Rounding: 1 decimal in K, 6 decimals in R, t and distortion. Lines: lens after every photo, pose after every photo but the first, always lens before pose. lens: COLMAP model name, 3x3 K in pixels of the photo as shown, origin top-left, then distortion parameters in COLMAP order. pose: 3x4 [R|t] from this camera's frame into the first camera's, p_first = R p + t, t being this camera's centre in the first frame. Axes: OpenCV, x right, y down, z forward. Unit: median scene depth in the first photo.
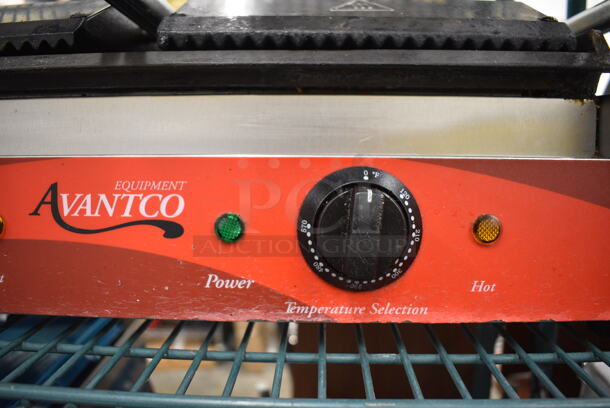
lens RADIAL K [[472.1, 0, 304.2], [0, 472.1, 200.7], [0, 0, 1]] dist [-0.095942, 0.000824]
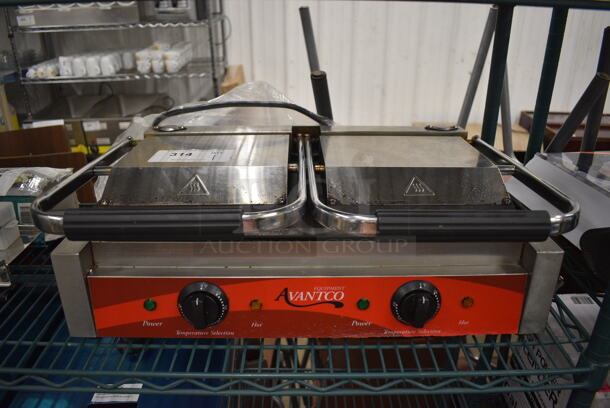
lens RADIAL K [[499.4, 0, 309.7], [0, 499.4, 201.9], [0, 0, 1]] dist [-0.123926, 0.047417]
pose [[0.998689, -0.014006, 0.049241, -0.544978], [0.000919, 0.966597, 0.256300, -1.090728], [-0.051186, -0.255919, 0.965342, -1.296024]]
